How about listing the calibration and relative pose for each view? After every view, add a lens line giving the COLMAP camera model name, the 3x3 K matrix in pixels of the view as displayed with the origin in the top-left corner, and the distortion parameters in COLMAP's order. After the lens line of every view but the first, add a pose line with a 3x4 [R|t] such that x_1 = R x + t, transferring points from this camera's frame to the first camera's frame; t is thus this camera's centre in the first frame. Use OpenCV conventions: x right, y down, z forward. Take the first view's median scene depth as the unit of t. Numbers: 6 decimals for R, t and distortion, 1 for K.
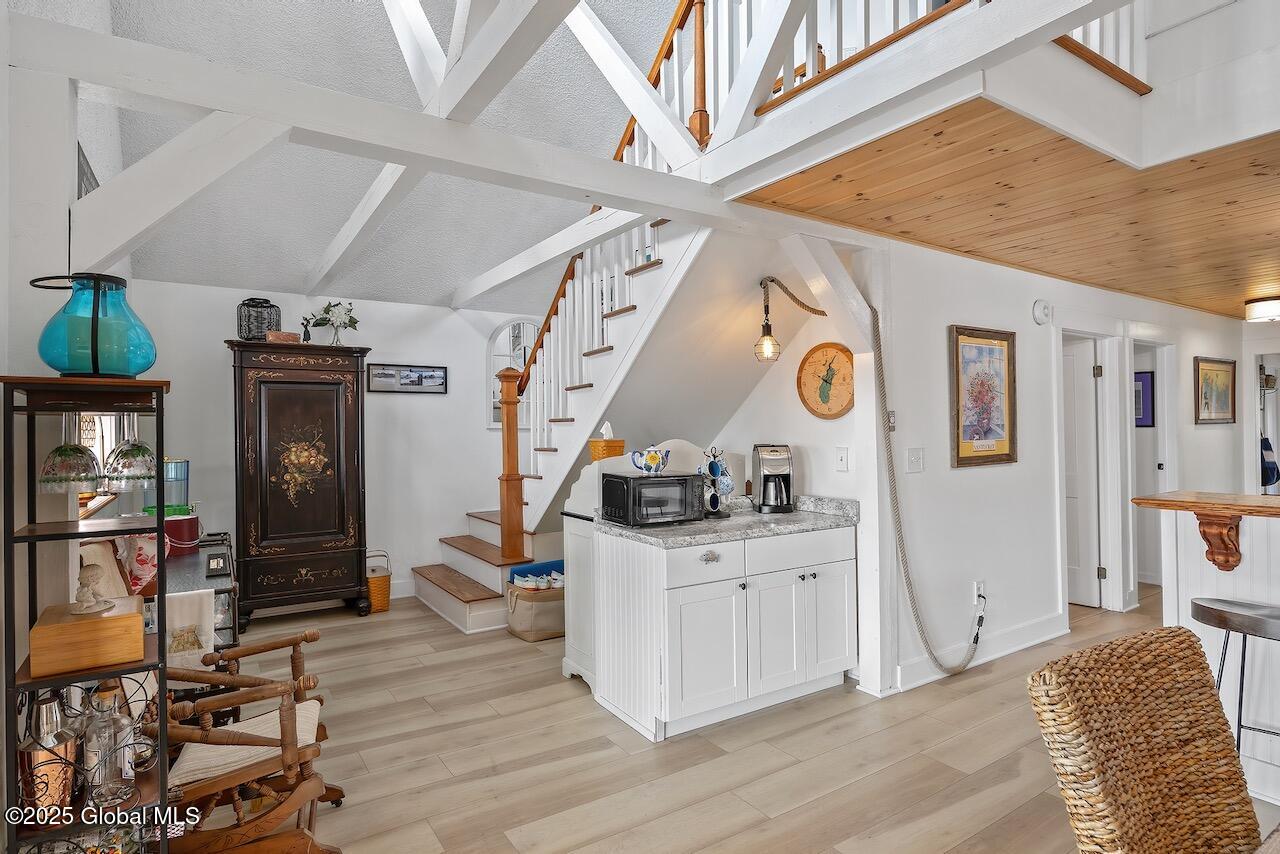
lens RADIAL K [[672.6, 0, 640.6], [0, 672.6, 431.2], [0, 0, 1]] dist [-0.003196, -0.000159]
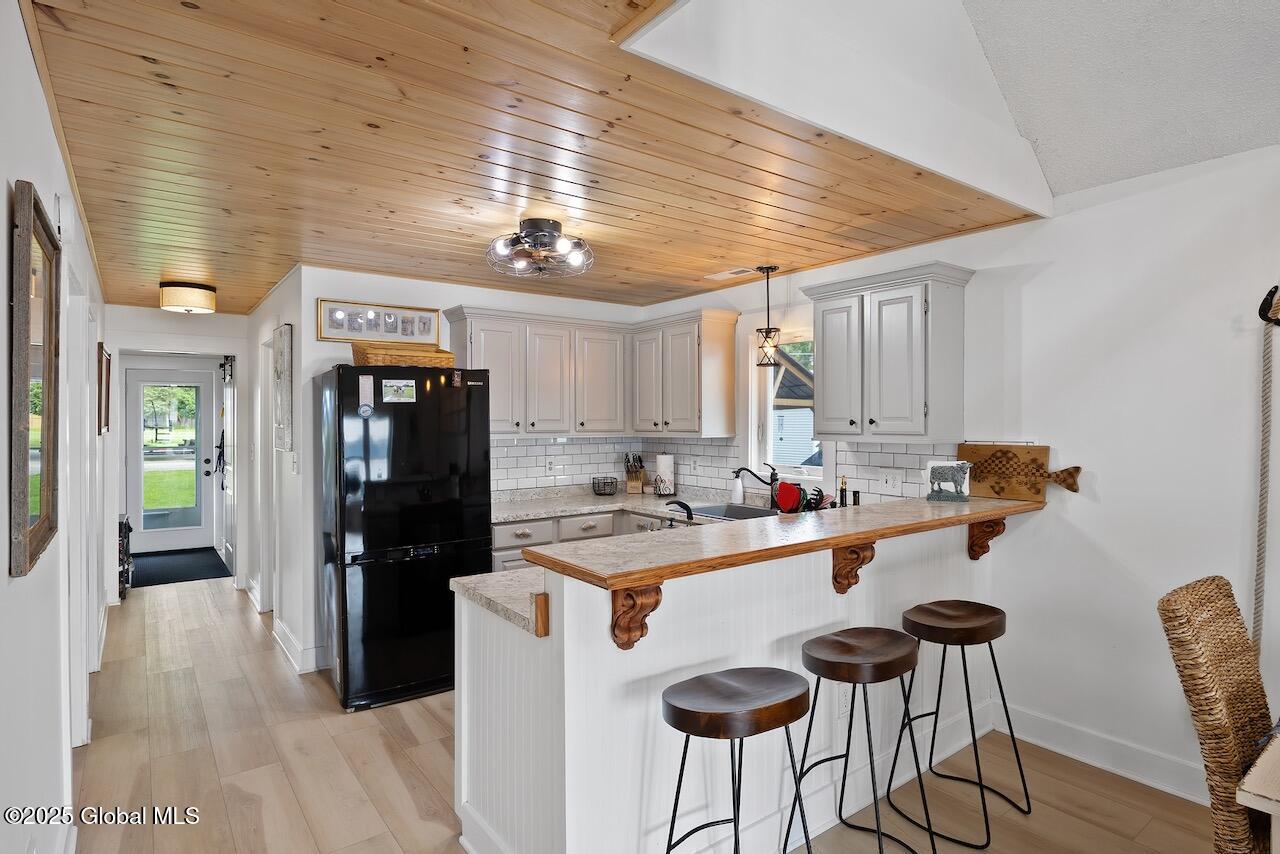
lens RADIAL K [[679.1, 0, 643.2], [0, 679.1, 424.0], [0, 0, 1]] dist [-0.001432, -0.000081]
pose [[-0.069600, 0.006515, 0.997554, 0.071062], [0.003221, 0.999975, -0.006306, -0.023622], [-0.997570, 0.002775, -0.069620, 0.709544]]
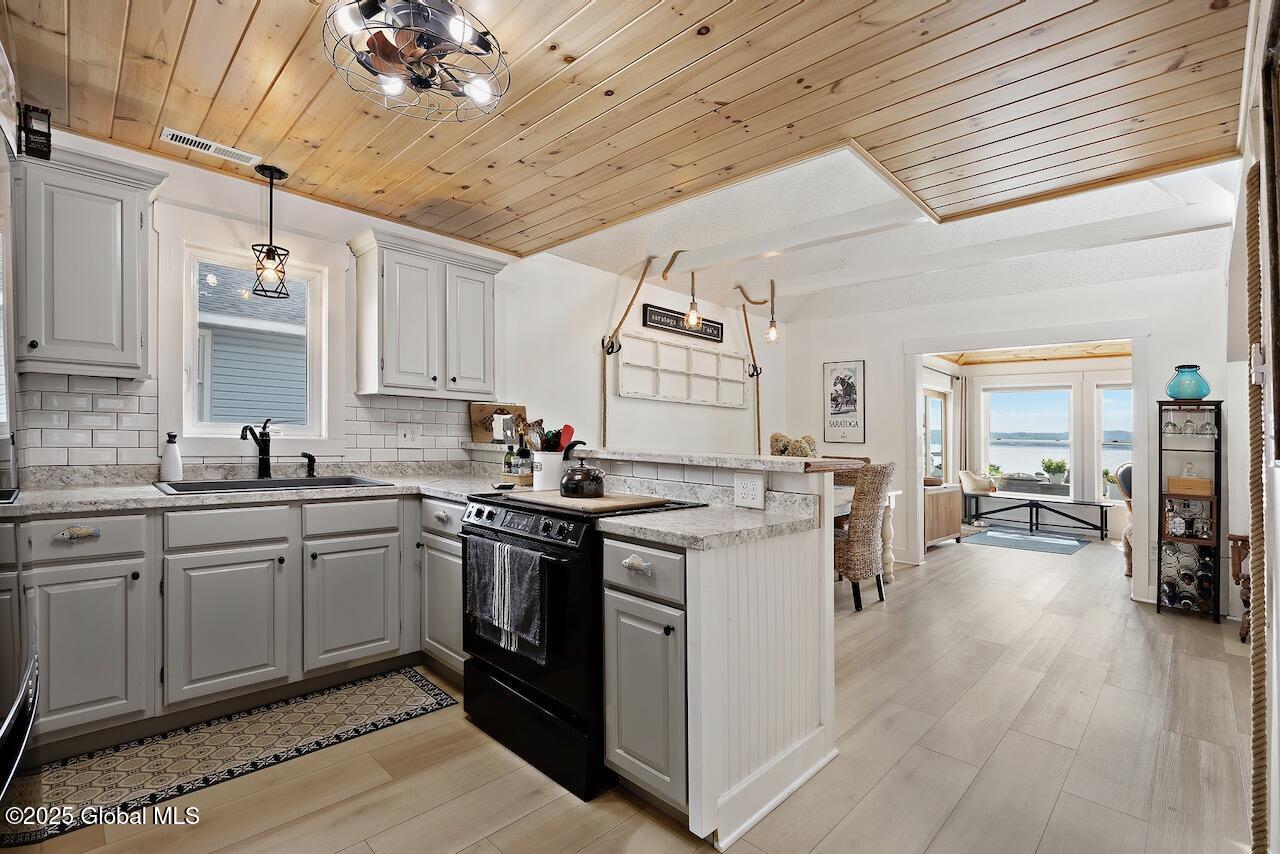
lens RADIAL K [[562.4, 0, 634.2], [0, 562.4, 424.1], [0, 0, 1]] dist [-0.001148, -0.000231]
pose [[-0.976012, -0.005919, -0.217638, 0.857561], [-0.002517, 0.999870, -0.015909, 0.046647], [0.217704, -0.014979, -0.975900, 1.216875]]
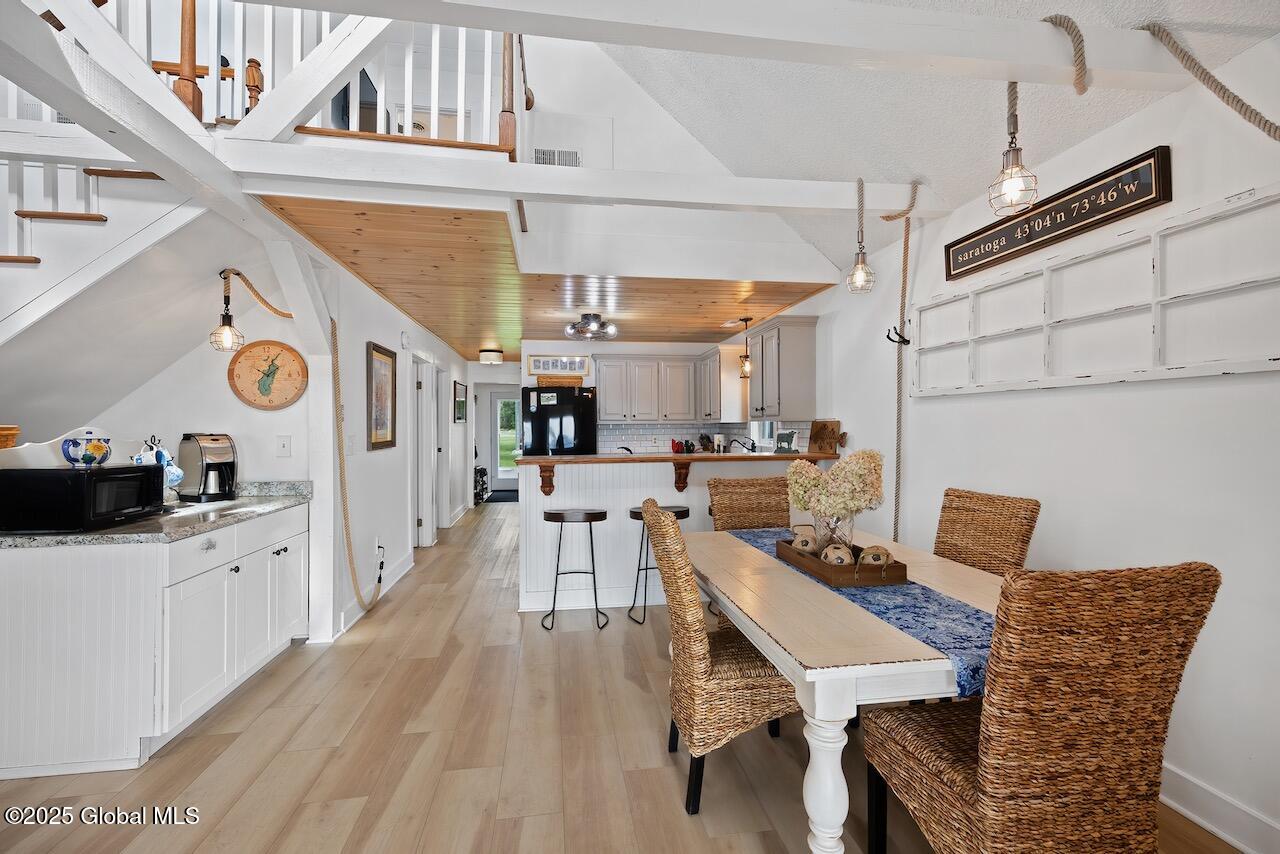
lens RADIAL K [[561.6, 0, 640.0], [0, 561.6, 427.0], [0, 0, 1]] dist [0.002192, 0.000265]
pose [[0.407587, 0.008295, 0.913129, -0.334314], [0.002285, 0.999946, -0.010104, 0.021654], [-0.913164, 0.006205, 0.407546, 0.080280]]
